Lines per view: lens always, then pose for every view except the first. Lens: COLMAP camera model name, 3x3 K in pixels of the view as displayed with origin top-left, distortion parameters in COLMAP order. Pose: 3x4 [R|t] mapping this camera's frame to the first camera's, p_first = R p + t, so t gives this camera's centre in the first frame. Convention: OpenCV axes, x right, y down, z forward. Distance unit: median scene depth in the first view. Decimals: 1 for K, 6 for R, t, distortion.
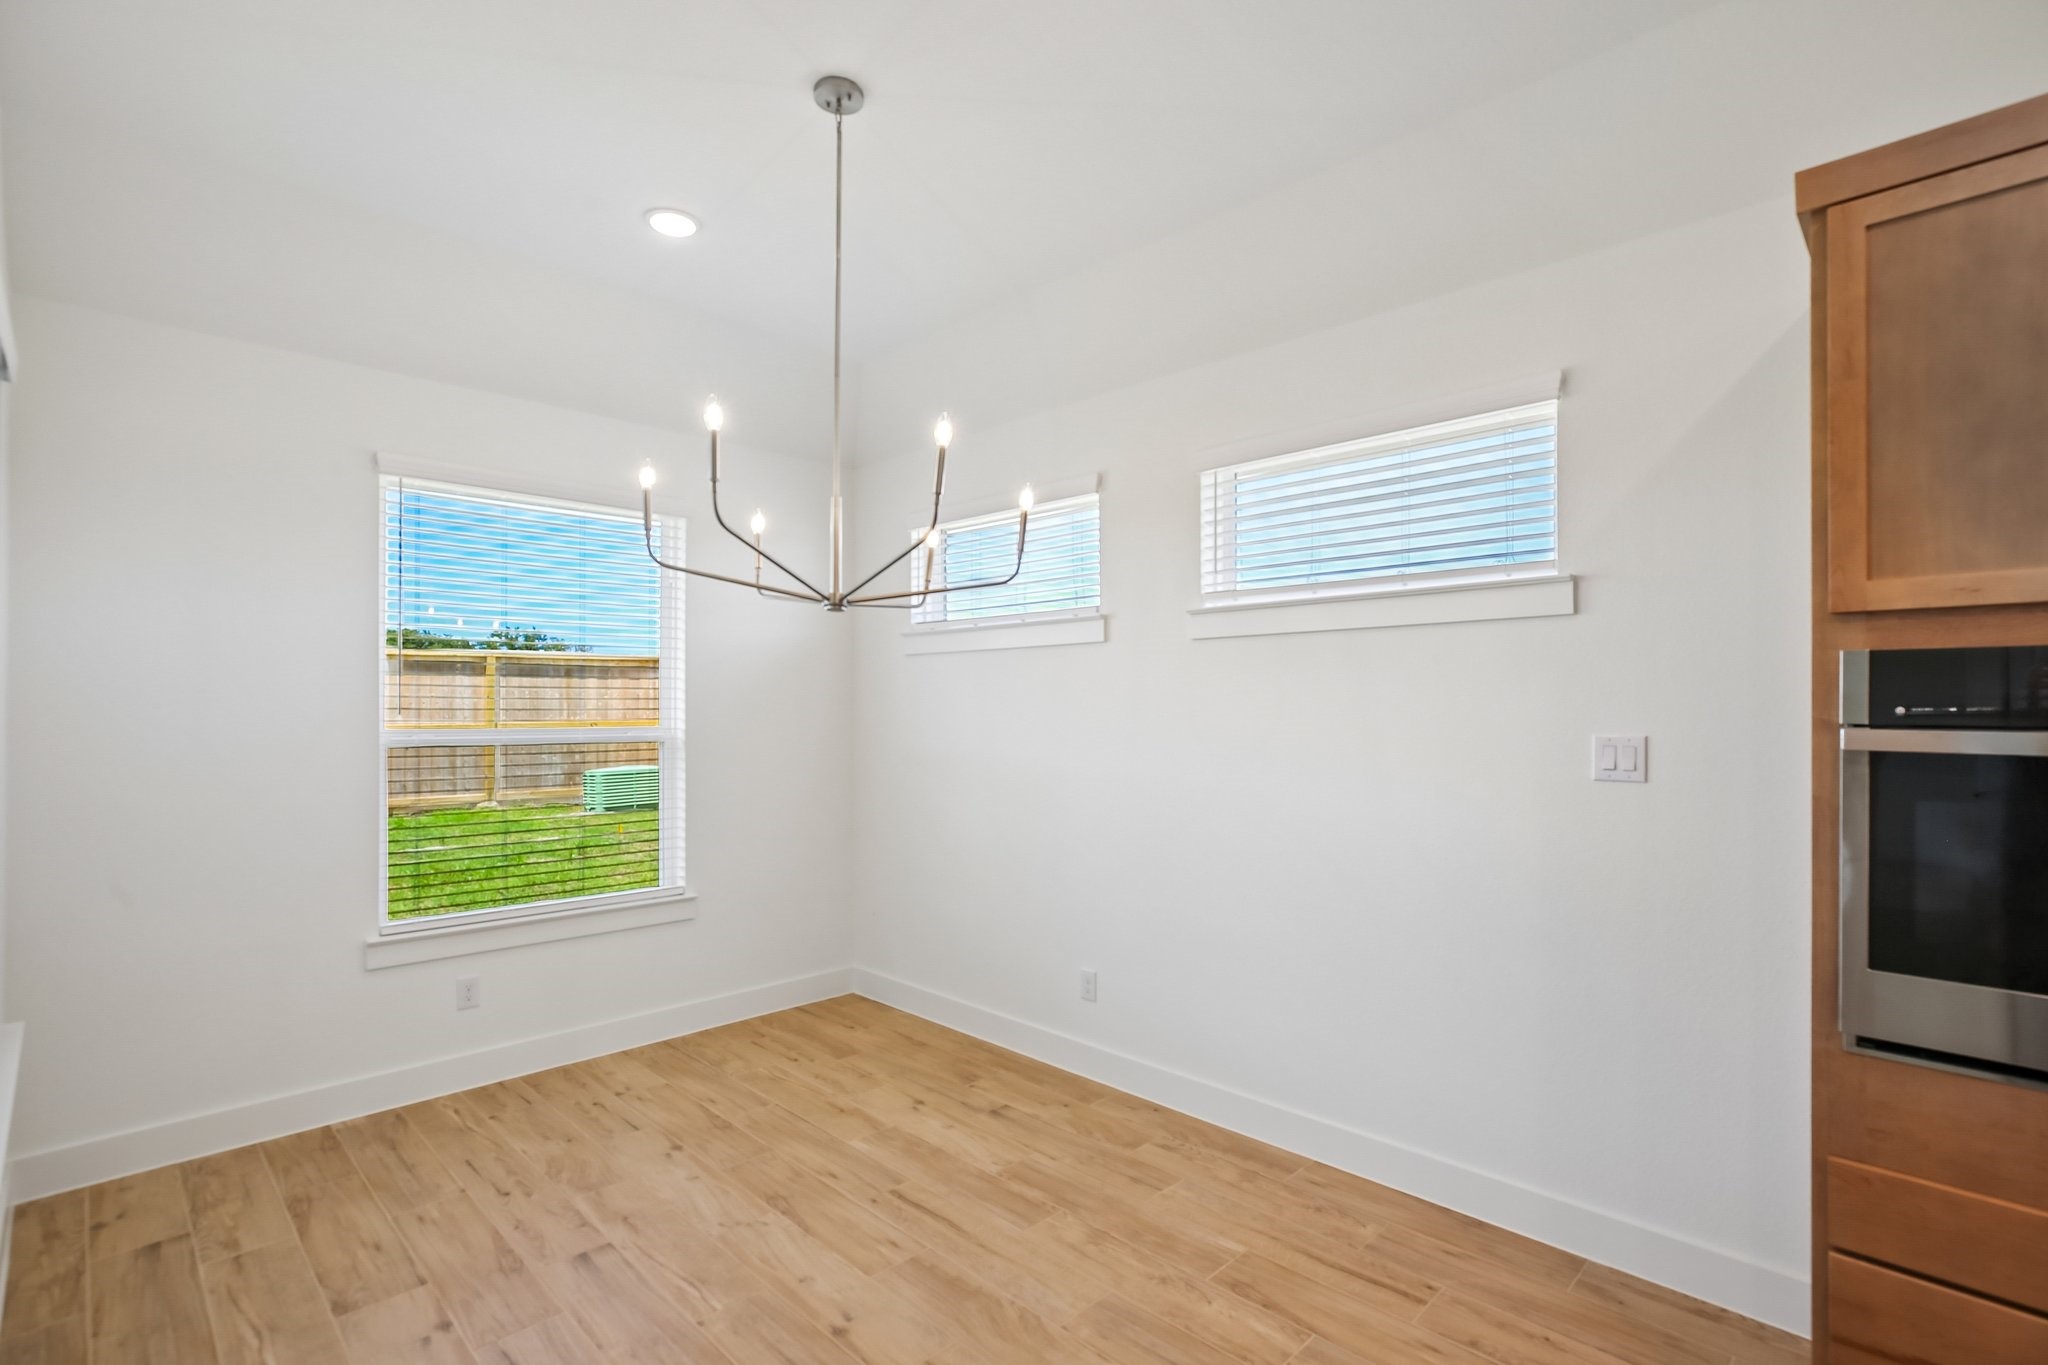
lens RADIAL K [[930.0, 0, 1028.9], [0, 930.0, 701.1], [0, 0, 1]] dist [-0.000774, -0.000095]
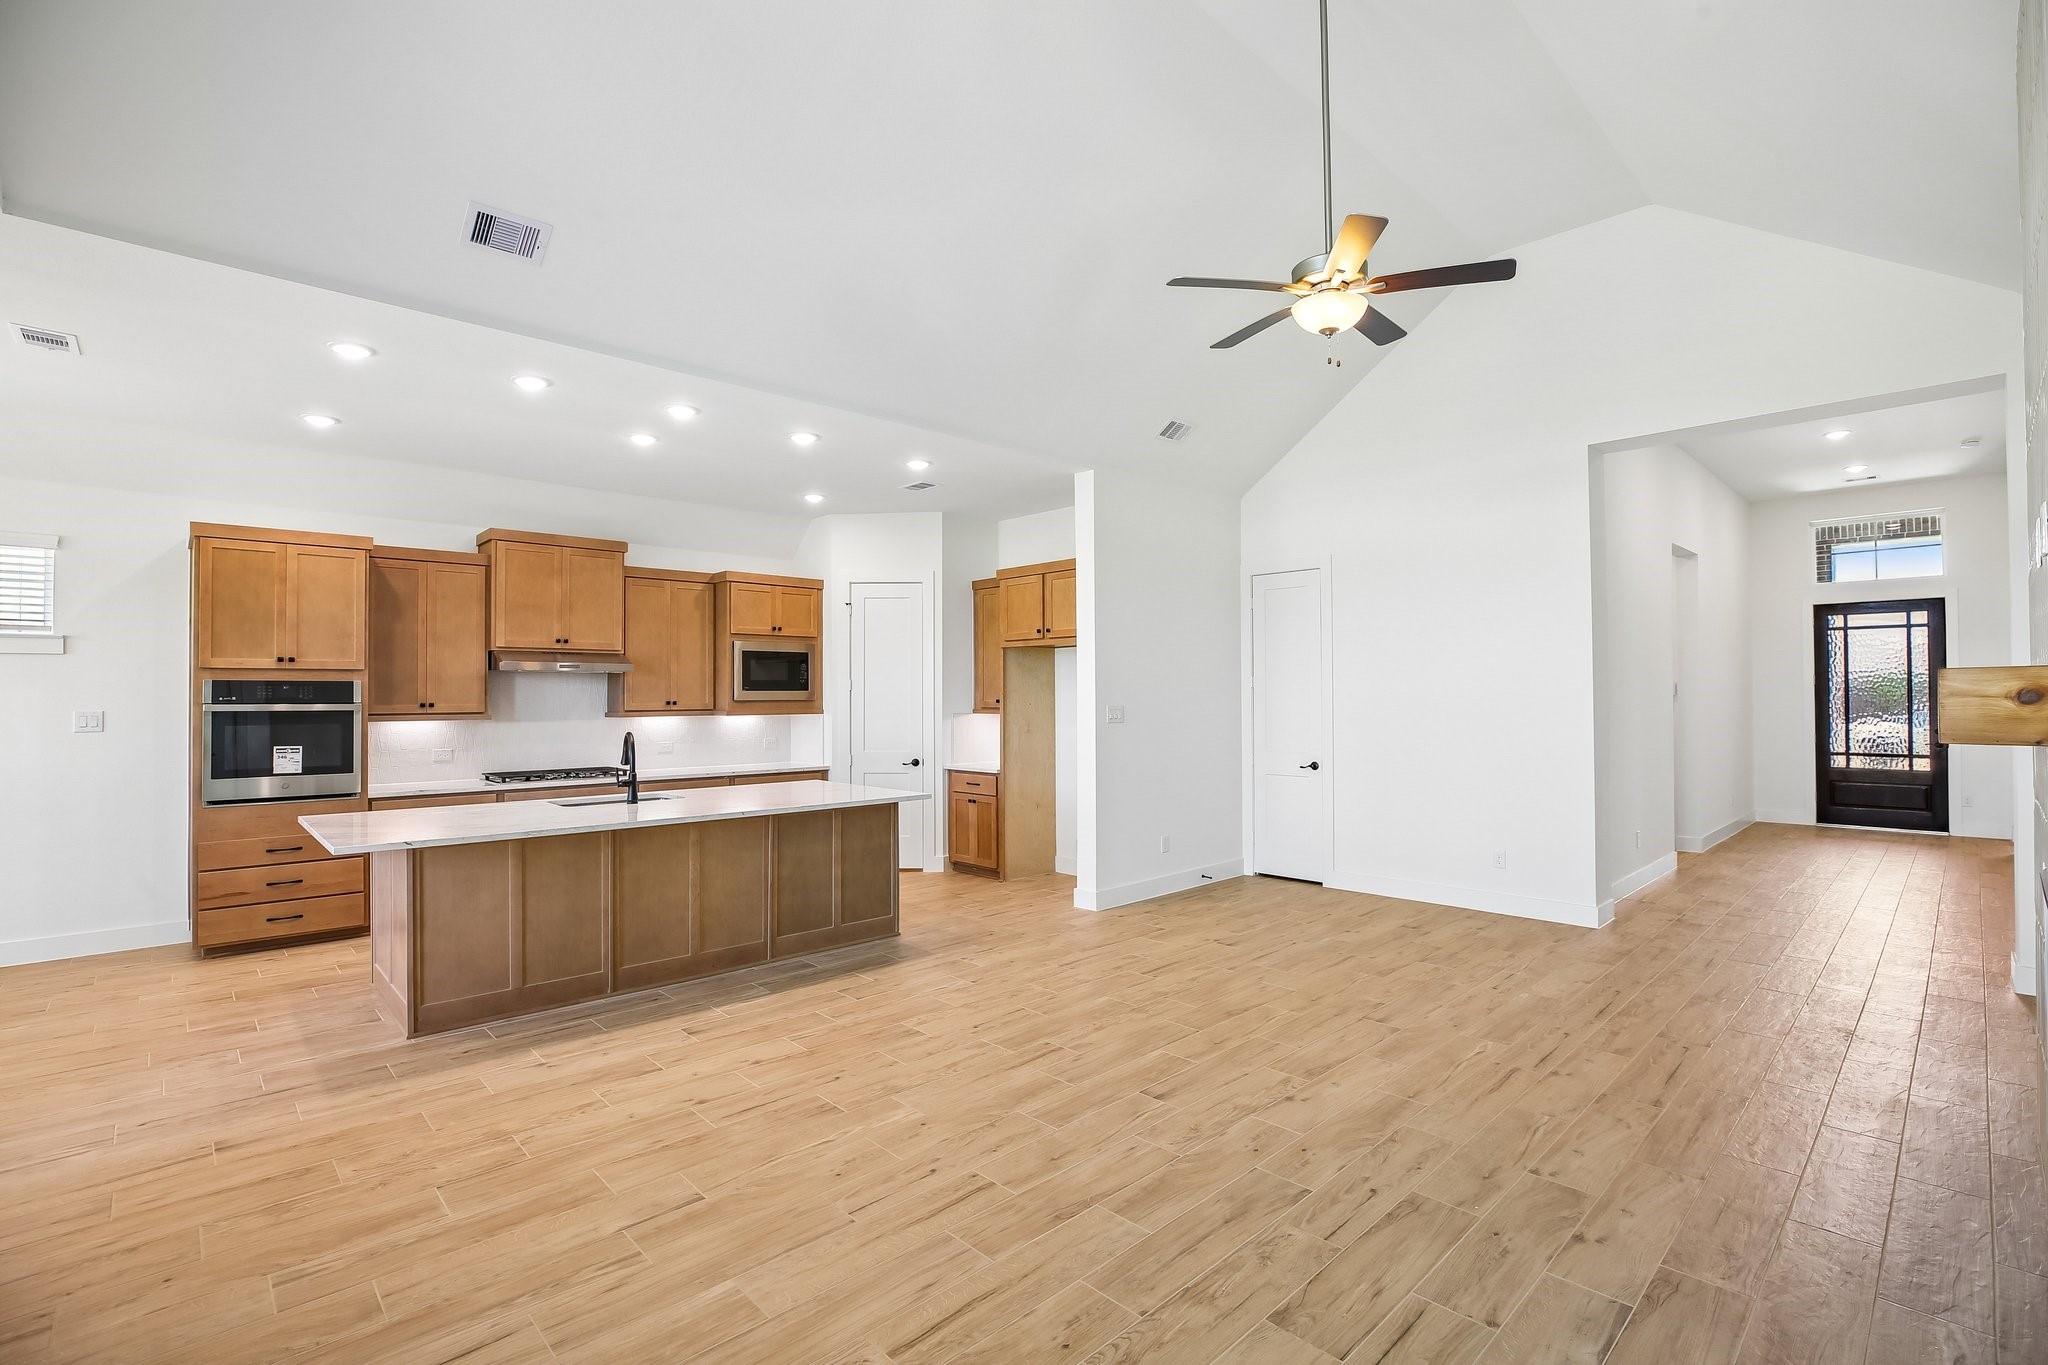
lens RADIAL K [[949.2, 0, 1024.0], [0, 949.2, 682.5], [0, 0, 1]] dist [-0.002613, -0.000391]
pose [[0.048515, 0.010792, 0.998764, -1.495099], [-0.003878, 0.999936, -0.010616, -0.015104], [-0.998815, -0.003358, 0.048554, -1.316973]]
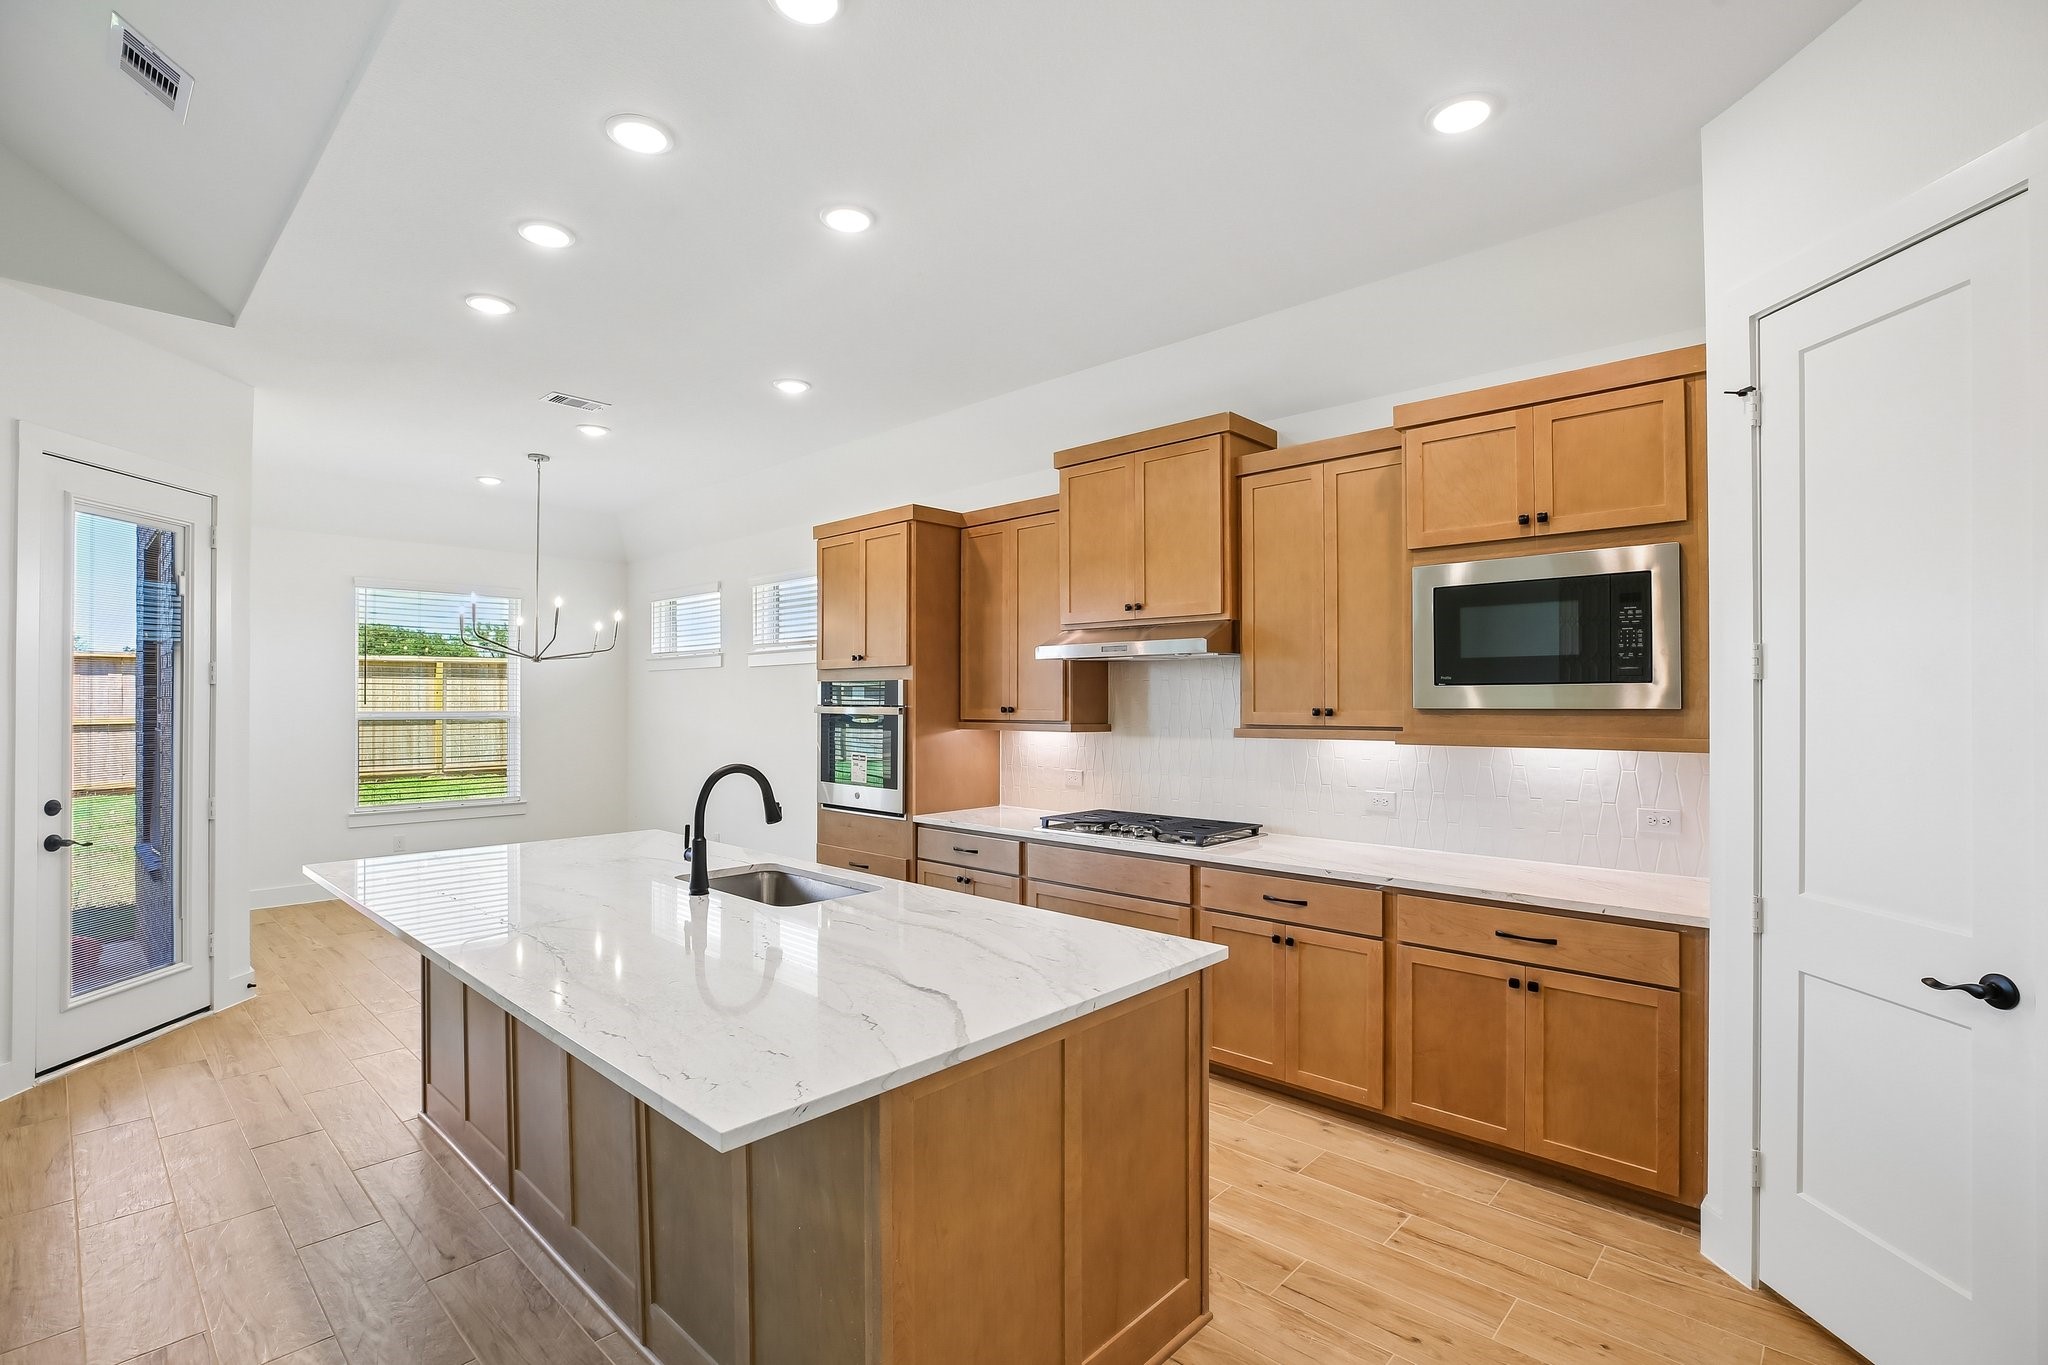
lens RADIAL K [[949.2, 0, 1024.0], [0, 949.2, 682.5], [0, 0, 1]] dist [-0.002613, -0.000391]
pose [[0.999975, -0.001505, 0.006962, 1.060707], [0.001595, 0.999915, -0.012968, -0.004937], [-0.006942, 0.012979, 0.999892, -1.529642]]
